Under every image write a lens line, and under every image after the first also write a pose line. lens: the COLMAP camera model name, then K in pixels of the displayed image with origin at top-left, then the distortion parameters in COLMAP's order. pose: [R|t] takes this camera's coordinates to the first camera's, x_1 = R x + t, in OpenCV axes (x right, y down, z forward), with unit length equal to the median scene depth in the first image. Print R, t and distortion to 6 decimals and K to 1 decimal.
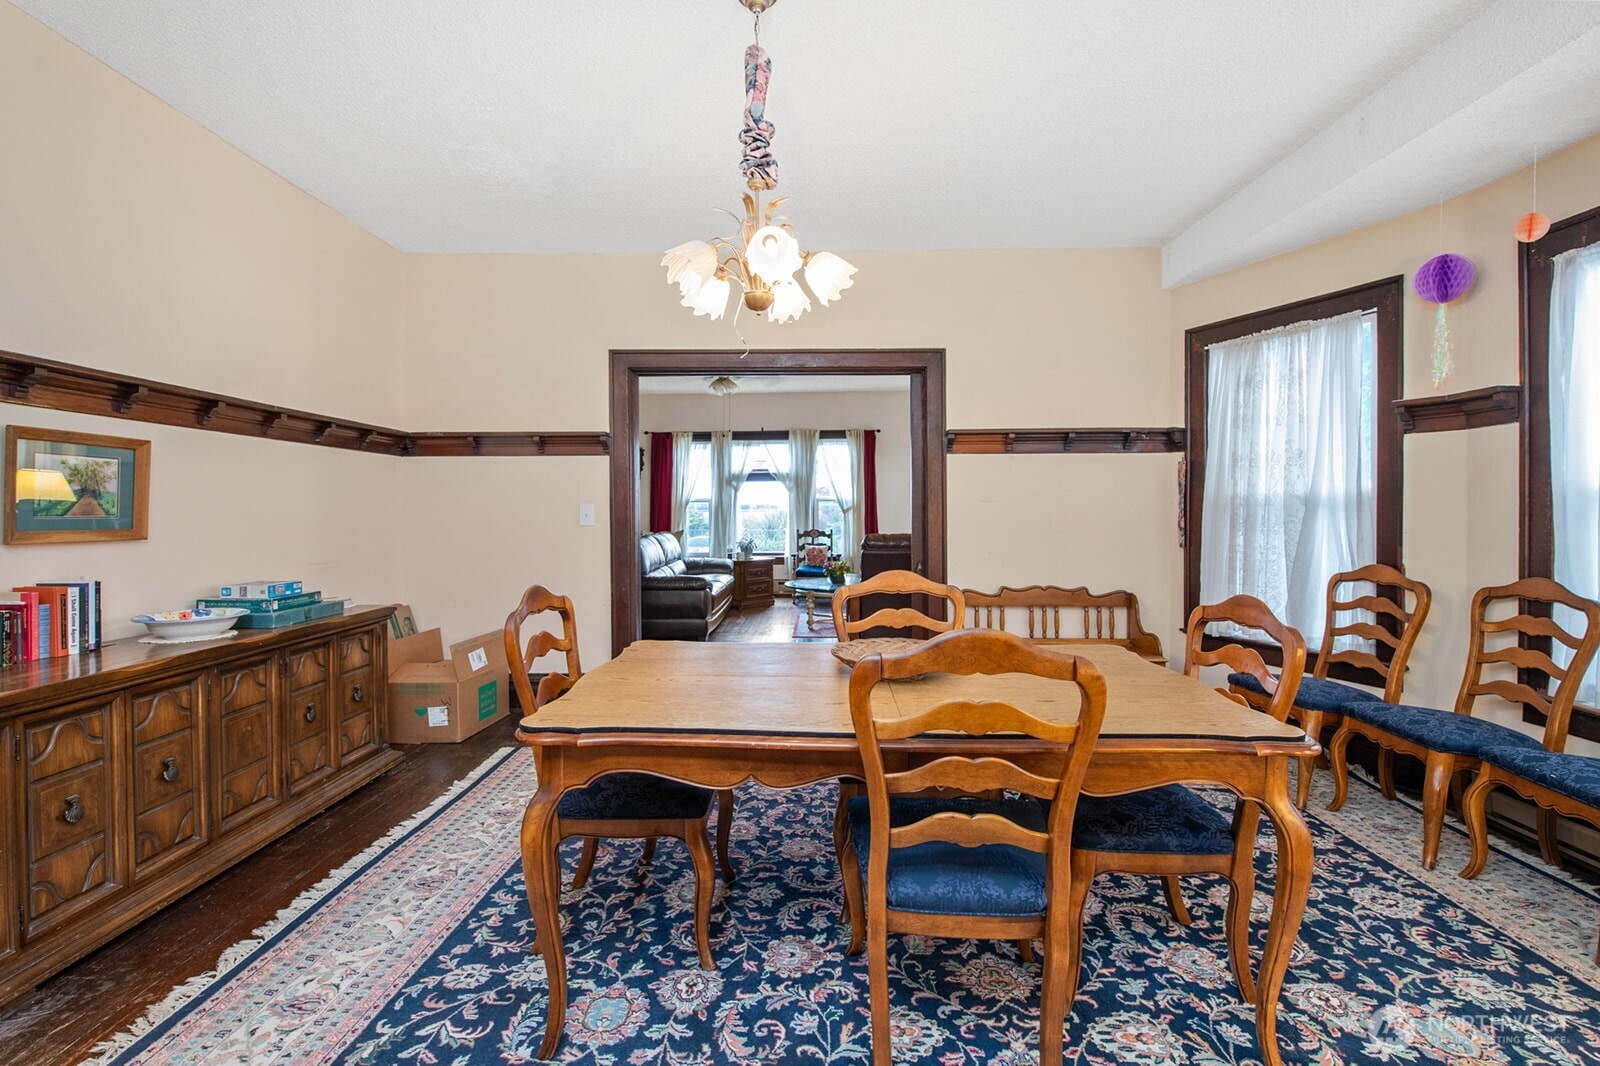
lens RADIAL K [[719.9, 0, 800.0], [0, 719.9, 533.0], [0, 0, 1]] dist [-0.010964, -0.000021]
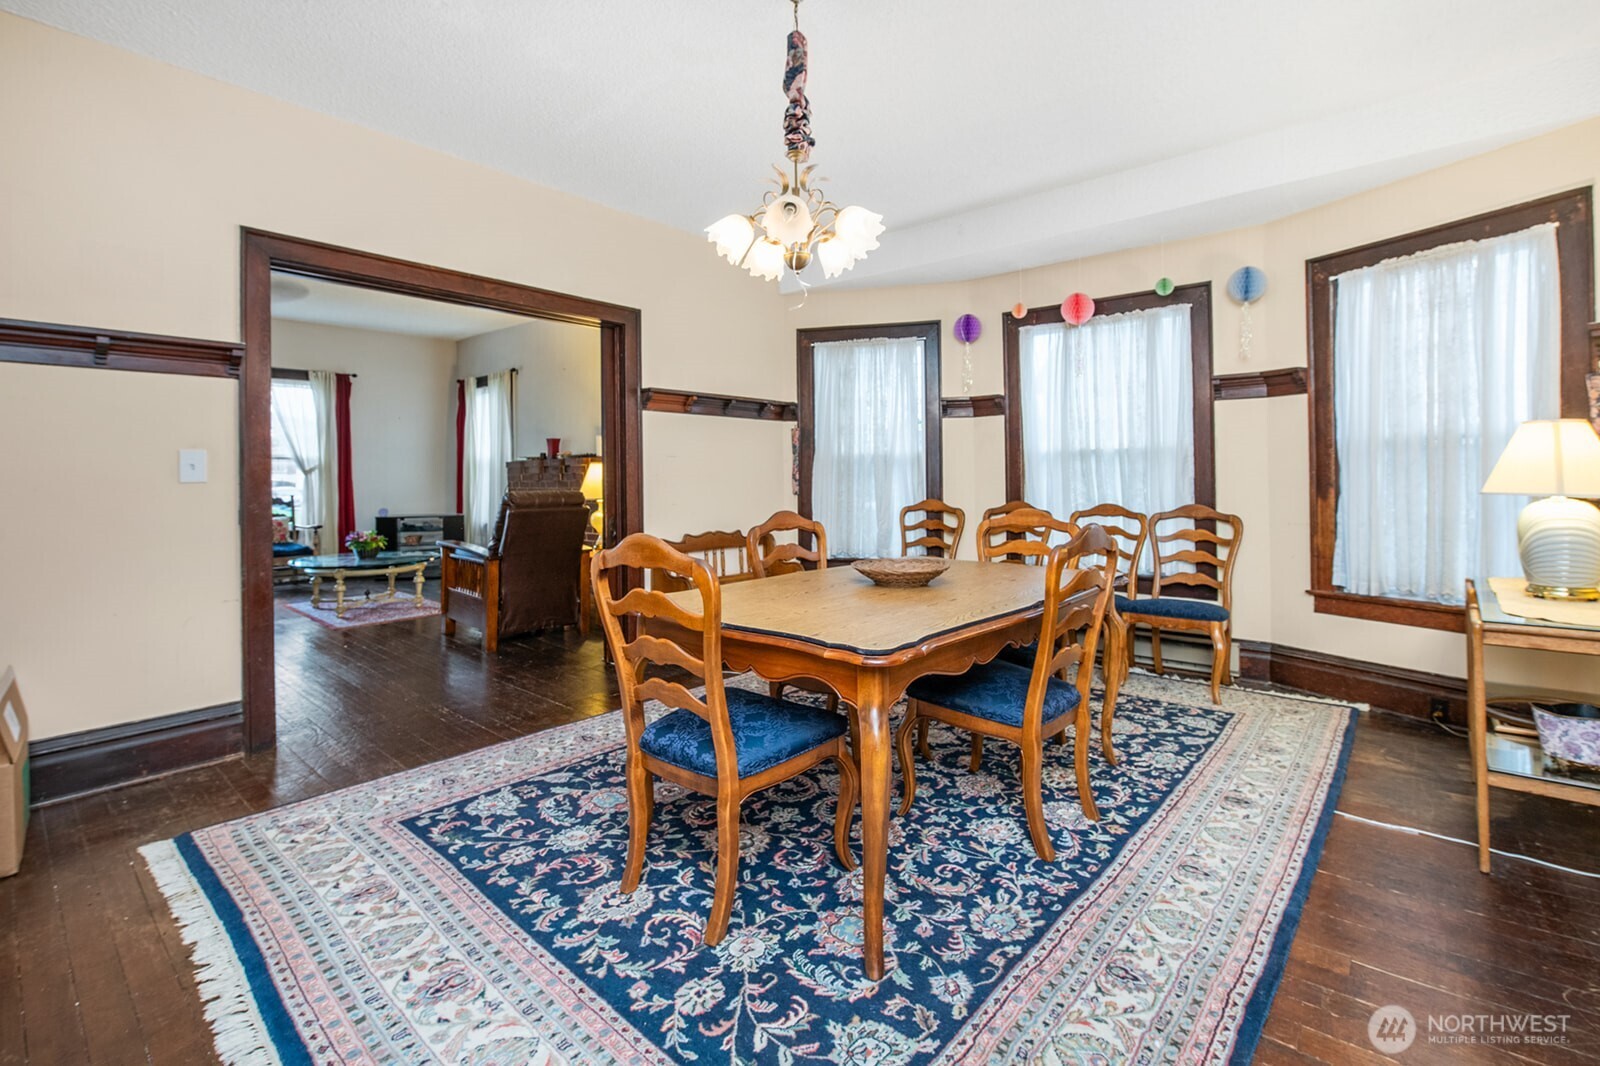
lens RADIAL K [[730.9, 0, 801.0], [0, 730.9, 479.2], [0, 0, 1]] dist [-0.013128, -0.000200]
pose [[0.624245, -0.004718, 0.781214, -0.657358], [0.028906, 0.999437, -0.017062, 0.019978], [-0.780693, 0.033232, 0.624030, 0.221300]]
